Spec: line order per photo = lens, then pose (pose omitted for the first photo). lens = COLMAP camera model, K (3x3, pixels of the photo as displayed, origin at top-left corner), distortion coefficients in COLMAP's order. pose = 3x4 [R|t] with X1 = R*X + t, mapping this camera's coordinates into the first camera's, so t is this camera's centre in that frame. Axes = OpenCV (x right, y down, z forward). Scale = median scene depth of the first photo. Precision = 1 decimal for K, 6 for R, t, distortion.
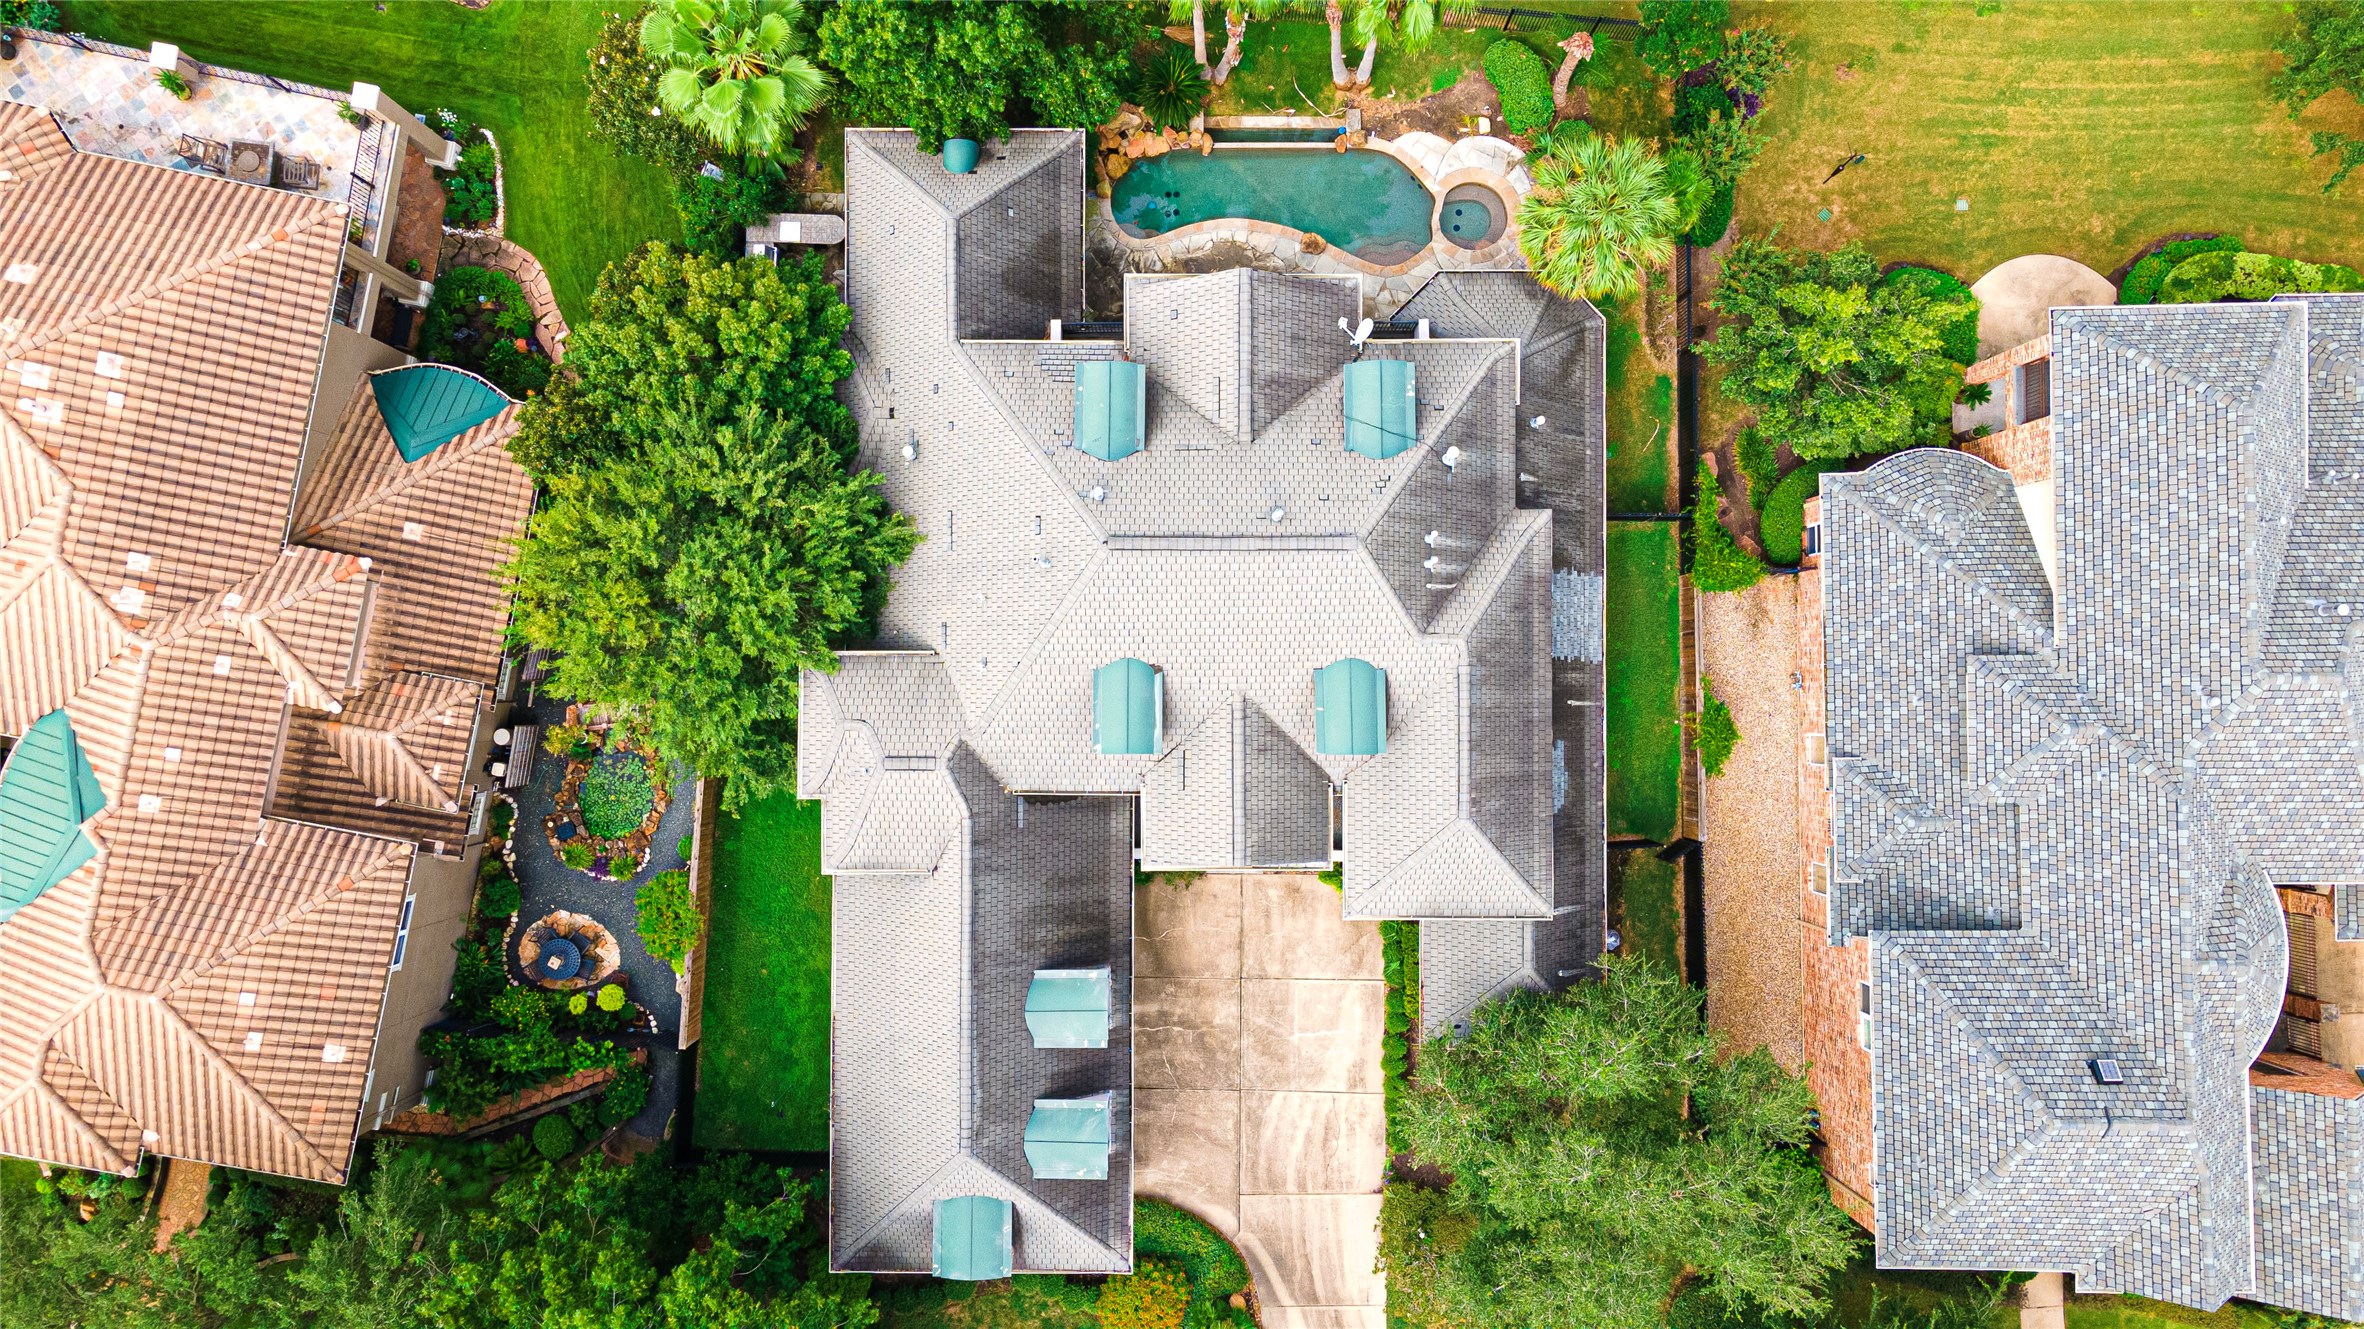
lens RADIAL K [[1717.5, 0, 1174.6], [0, 1717.5, 682.9], [0, 0, 1]] dist [0.001738, 0.086006]
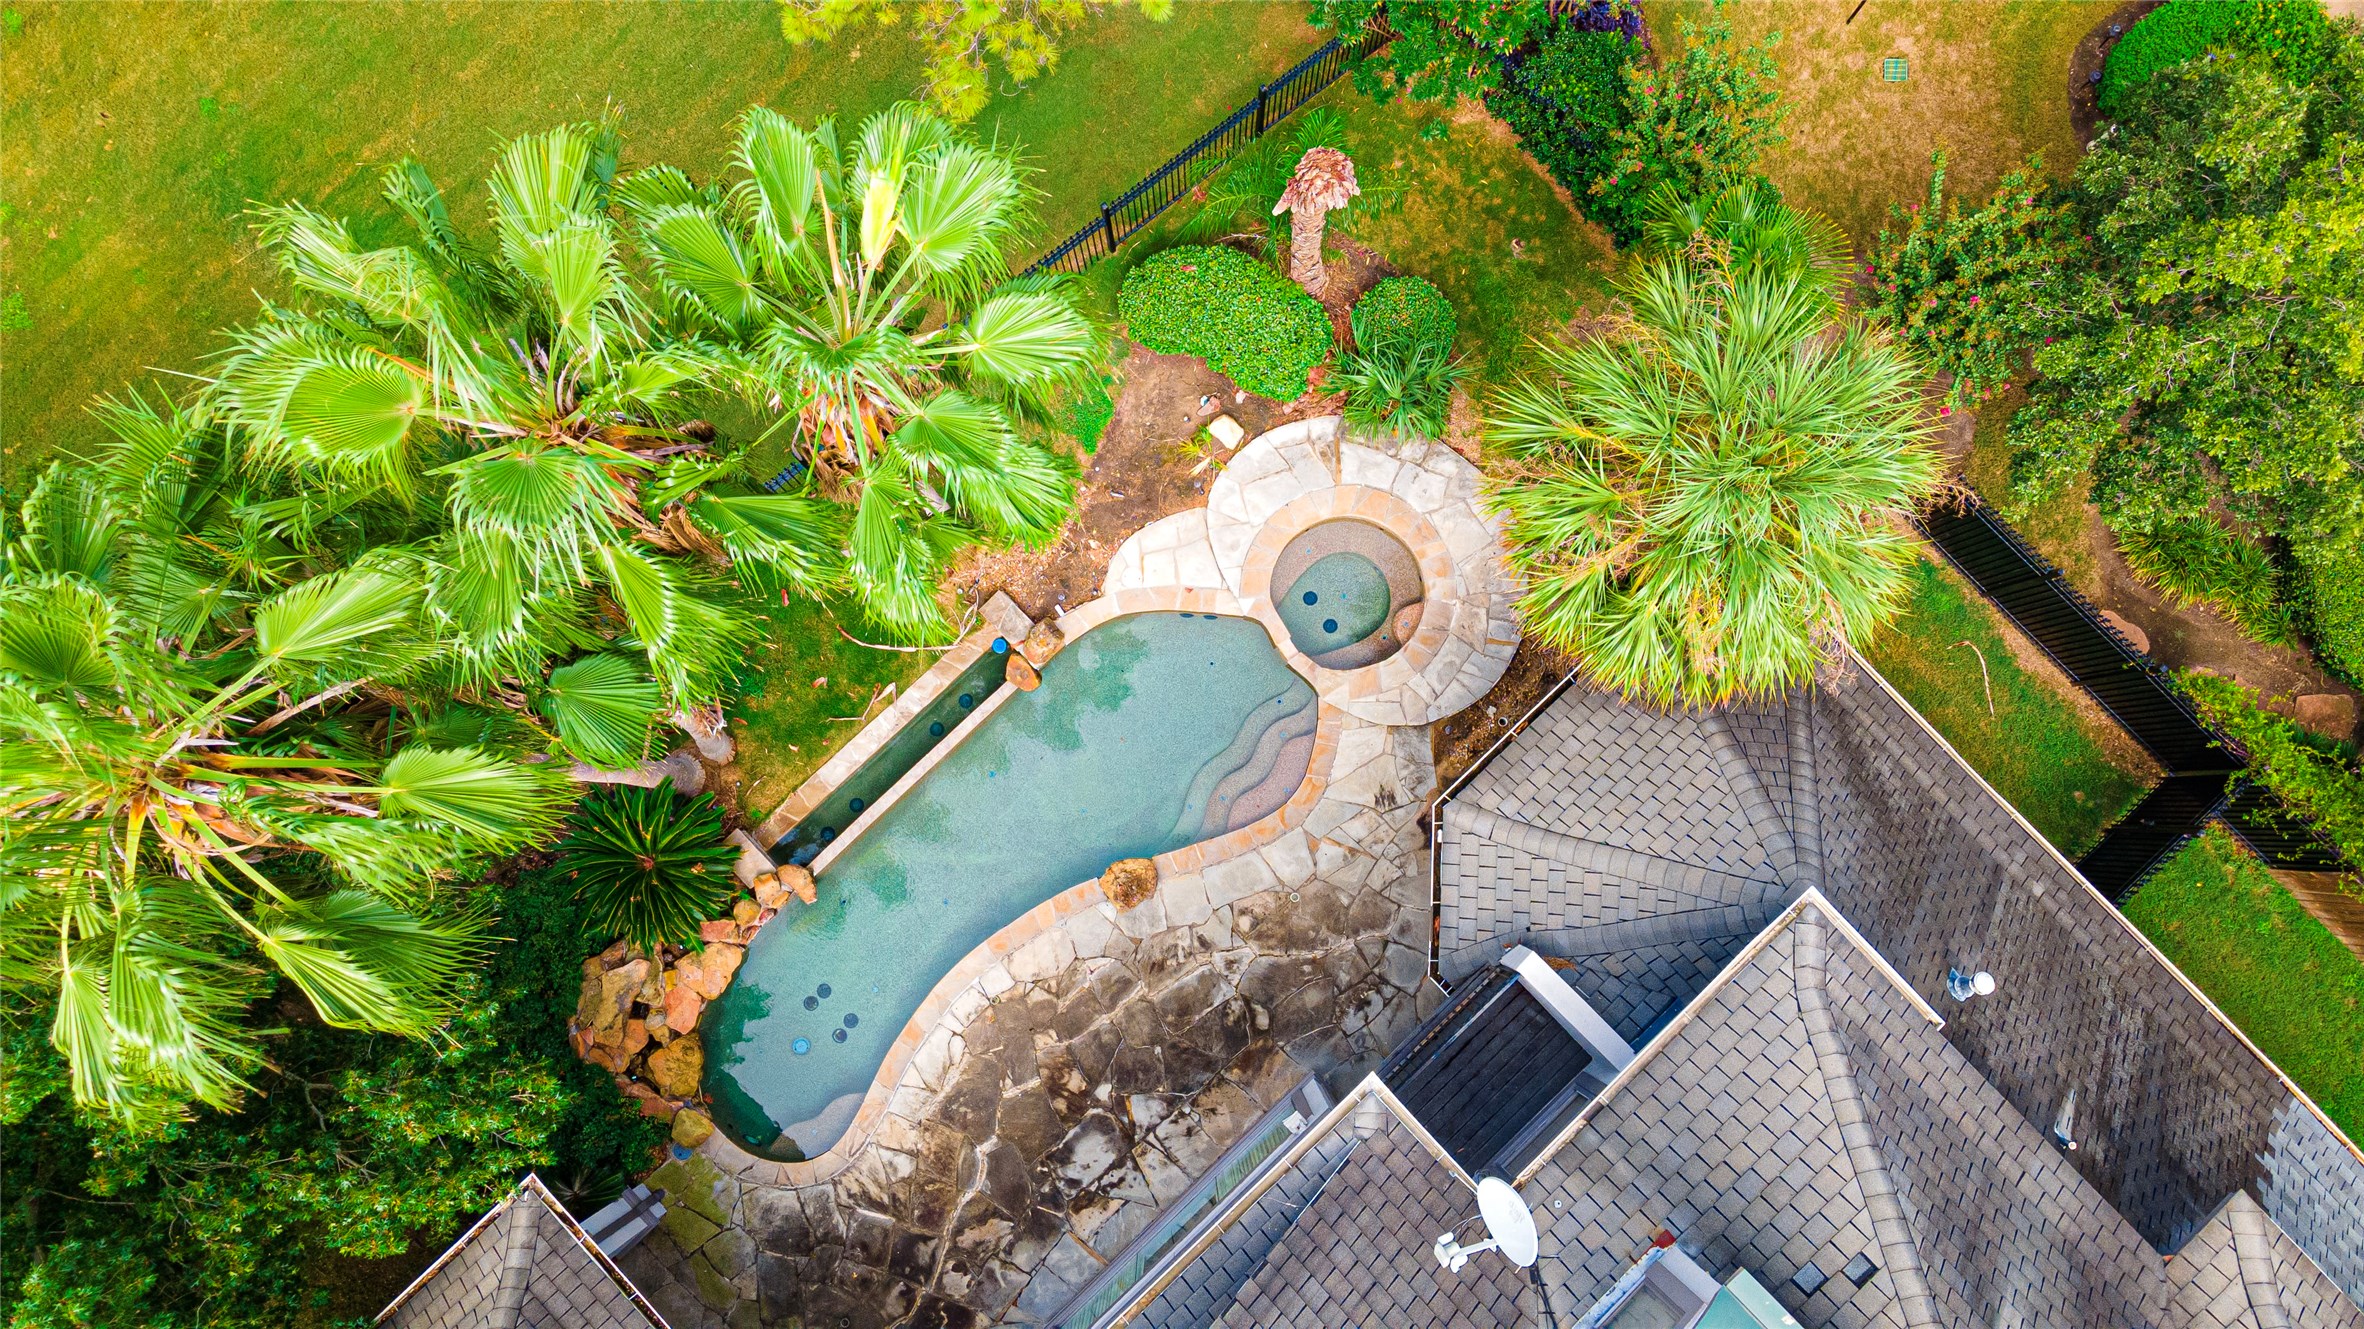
lens RADIAL K [[1706.0, 0, 1174.1], [0, 1706.0, 670.4], [0, 0, 1]] dist [0.052919, 0.002242]
pose [[0.726939, -0.683235, 0.068923, 0.107973], [0.686629, 0.724655, -0.058439, -0.294312], [-0.010017, 0.089806, 0.995909, 0.627569]]
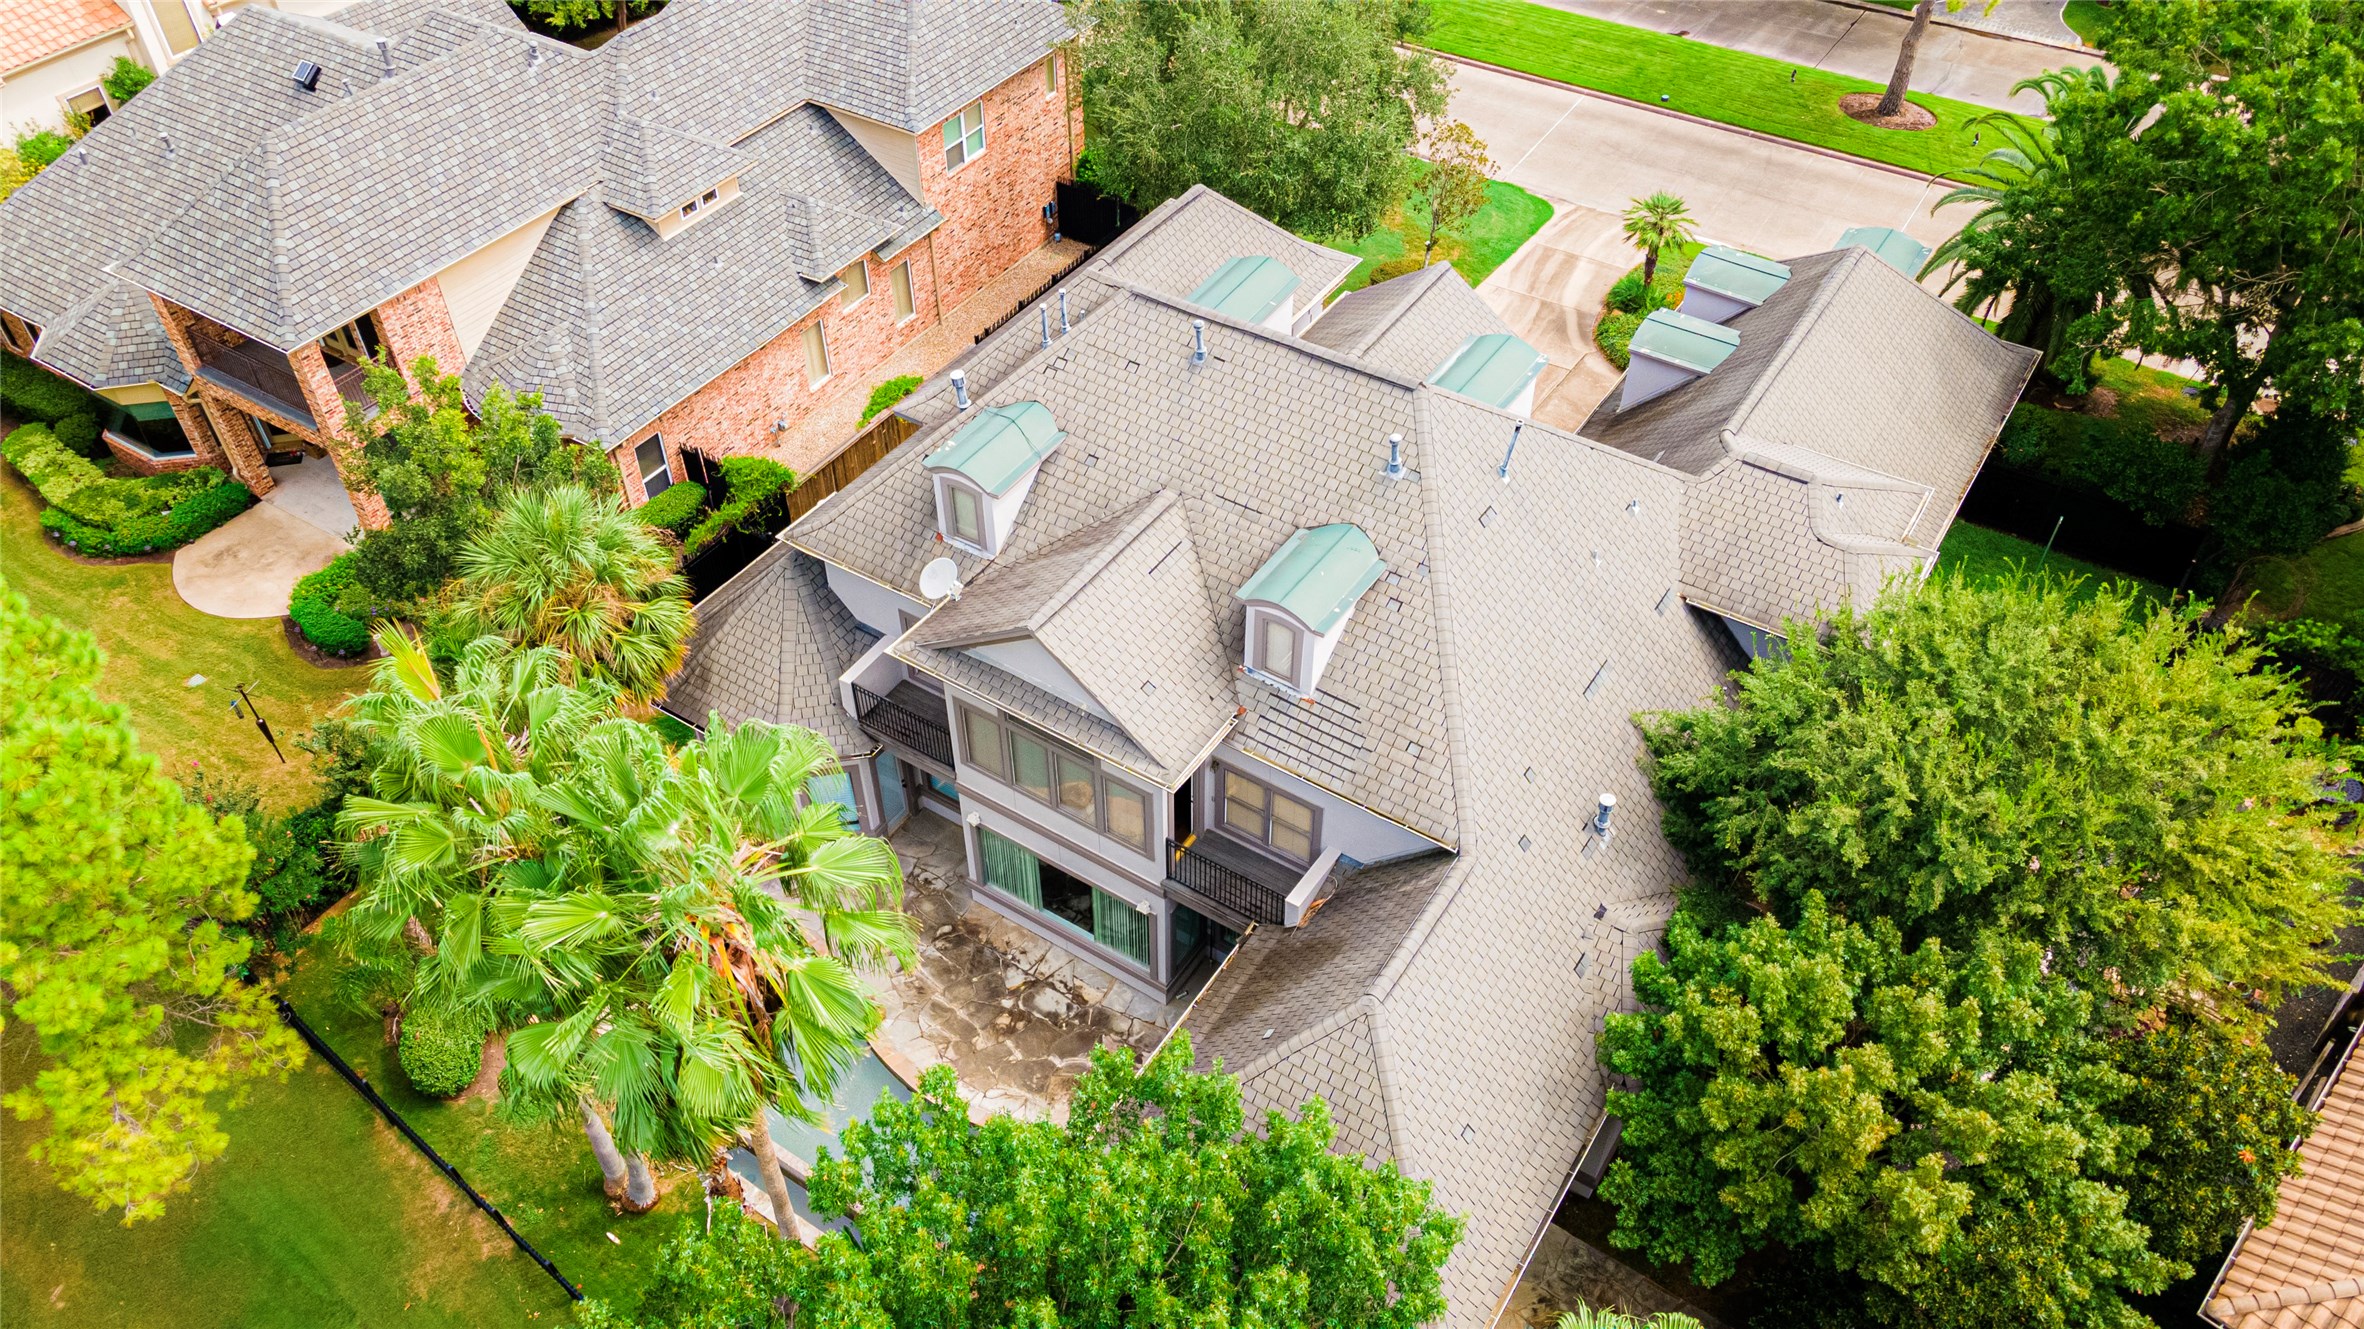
lens RADIAL K [[1717.5, 0, 1174.6], [0, 1717.5, 682.9], [0, 0, 1]] dist [0.001738, 0.086006]
pose [[-0.834651, -0.374776, 0.403610, -0.258485], [0.550775, -0.570800, 0.608962, -0.577440], [0.002156, 0.730569, 0.682836, 0.527576]]
